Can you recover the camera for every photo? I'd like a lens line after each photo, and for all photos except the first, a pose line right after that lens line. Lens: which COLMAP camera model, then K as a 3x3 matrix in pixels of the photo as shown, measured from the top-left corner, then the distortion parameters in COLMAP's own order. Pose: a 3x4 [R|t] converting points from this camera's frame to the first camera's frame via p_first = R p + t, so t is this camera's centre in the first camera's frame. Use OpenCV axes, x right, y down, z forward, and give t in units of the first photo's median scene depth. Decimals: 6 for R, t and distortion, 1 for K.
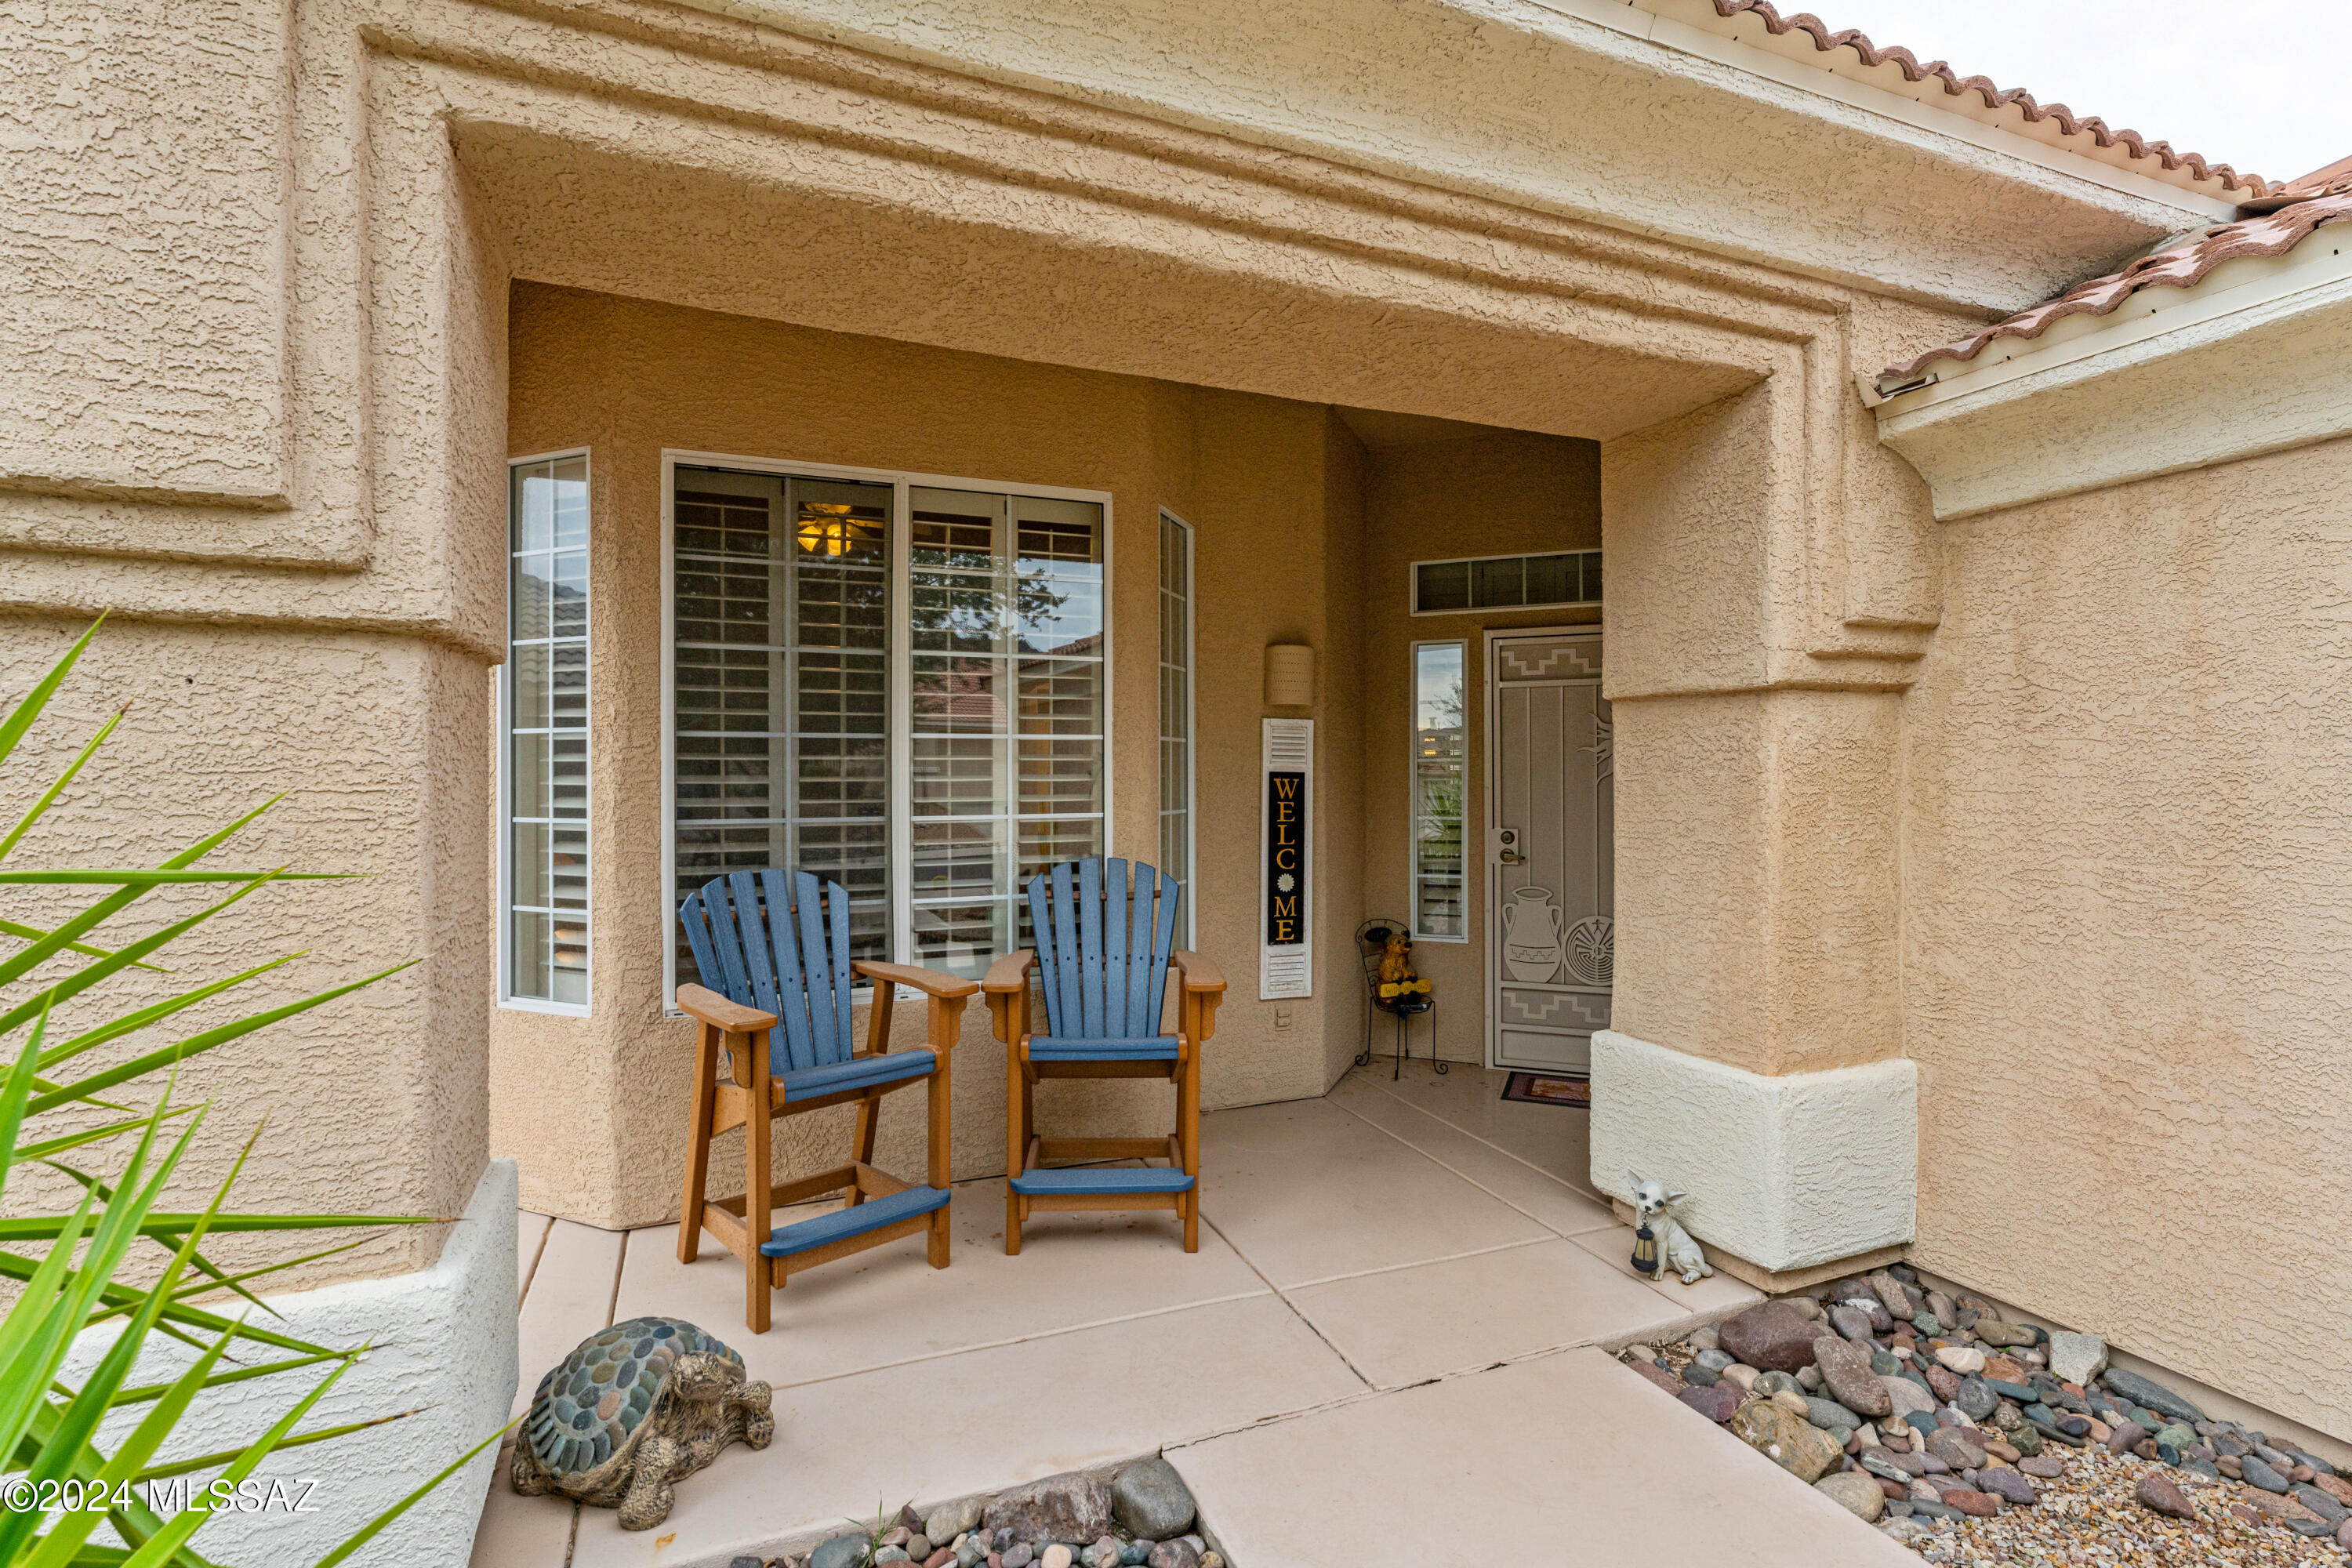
lens RADIAL K [[1110.7, 0, 1170.5], [0, 1110.7, 777.9], [0, 0, 1]] dist [-0.005449, -0.000399]
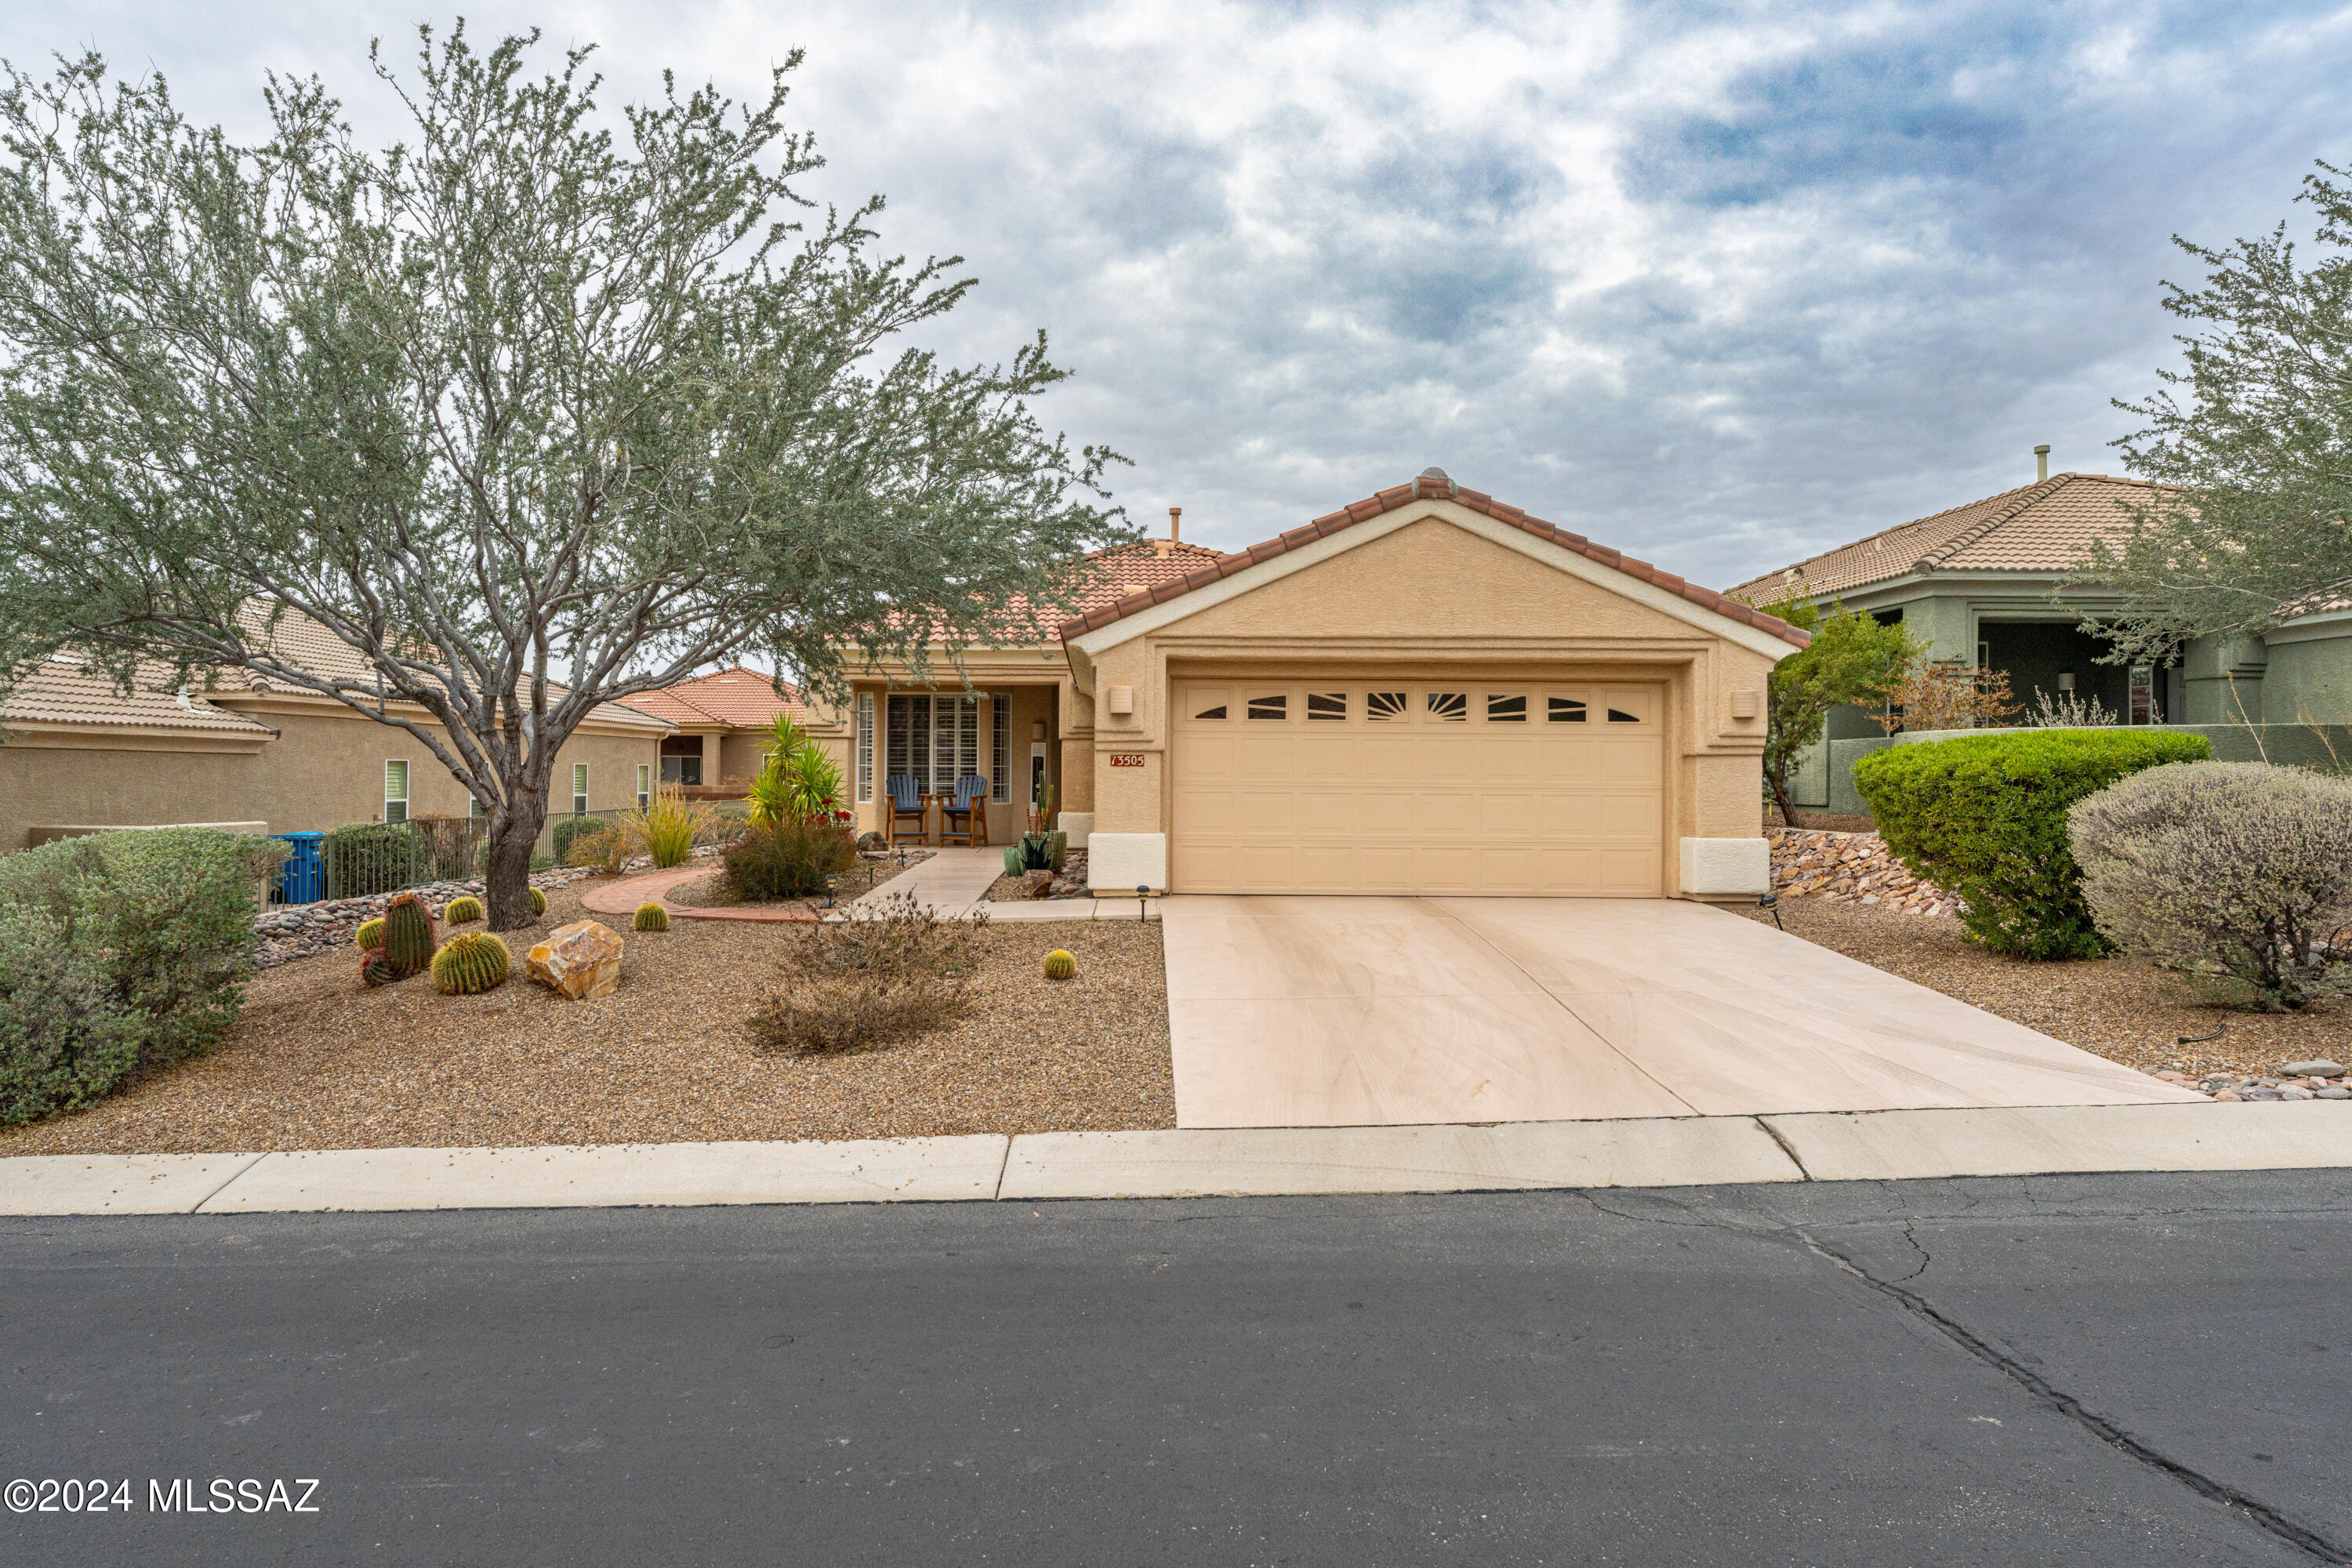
lens RADIAL K [[1392.2, 0, 1168.2], [0, 1392.2, 774.7], [0, 0, 1]] dist [-0.000820, -0.003357]
pose [[0.934850, 0.004468, -0.355014, 2.989131], [-0.005661, 0.999981, -0.002323, 0.088771], [0.354997, 0.004181, 0.934858, -4.458931]]
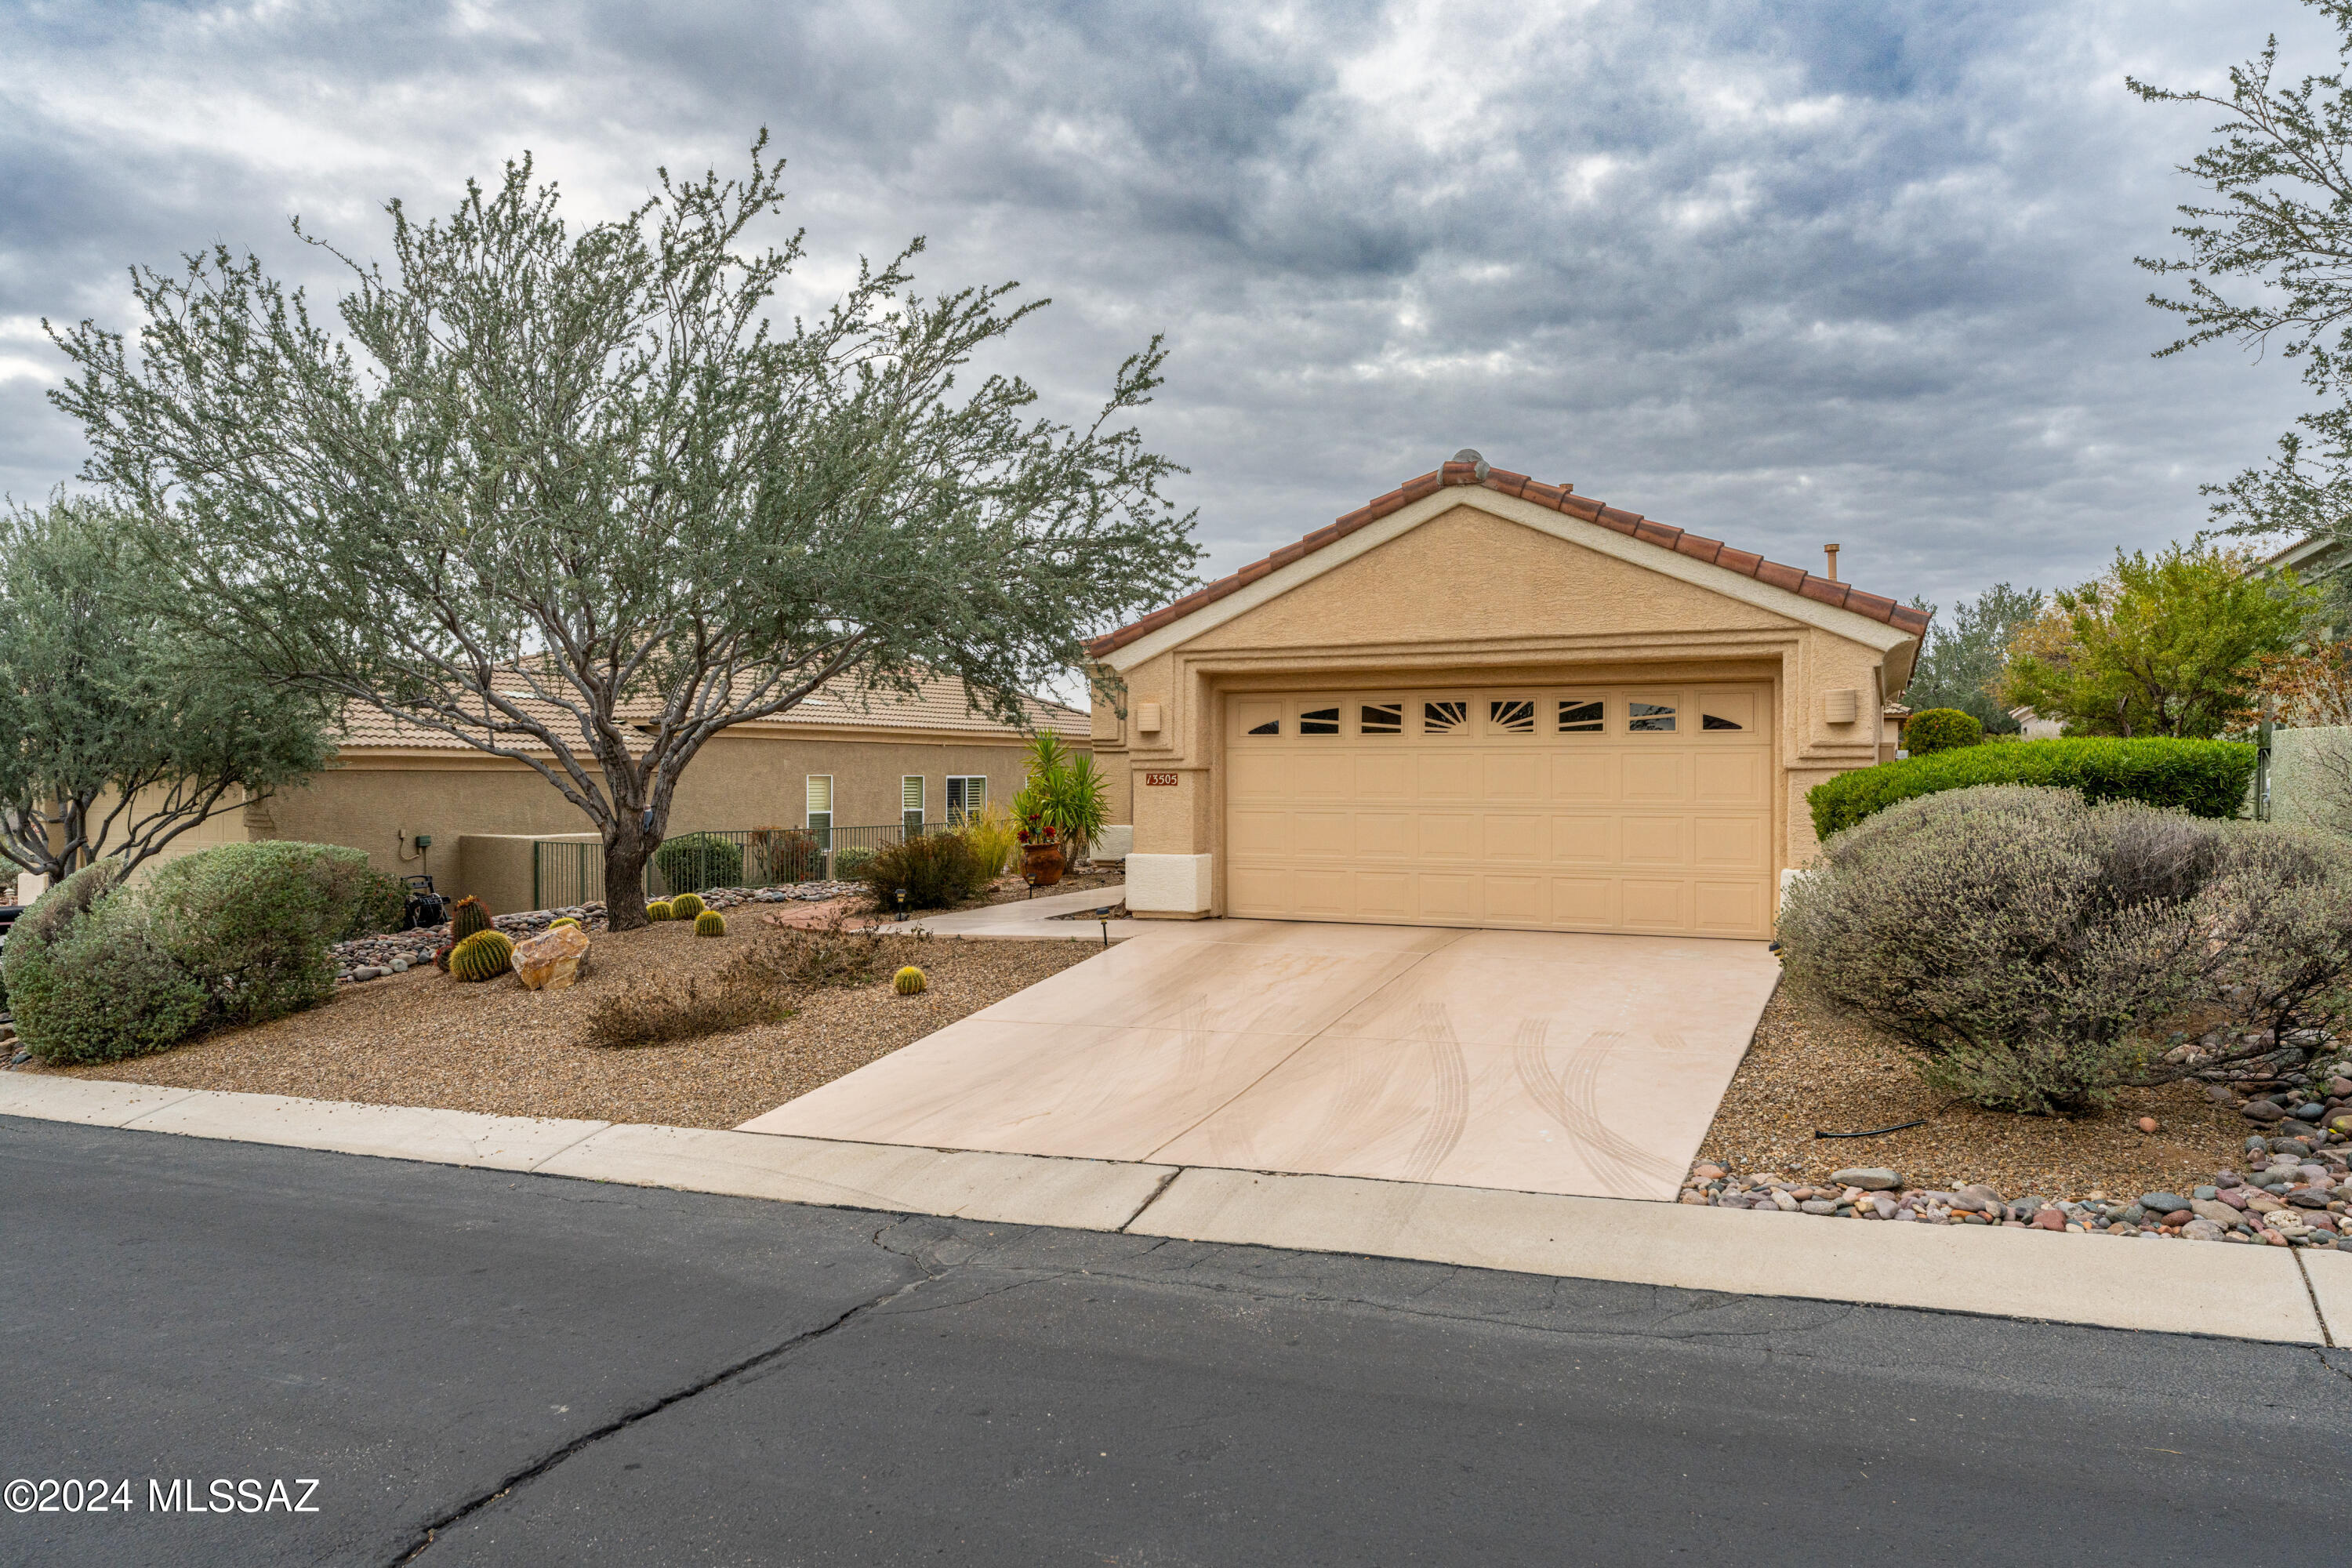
lens RADIAL K [[1531.6, 0, 1193.6], [0, 1531.6, 802.4], [0, 0, 1]] dist [-0.000975, -0.002223]
pose [[0.716258, 0.009767, -0.697767, 4.470808], [-0.001219, 0.999918, 0.012745, 0.049953], [0.697834, -0.008278, 0.716211, -3.786788]]
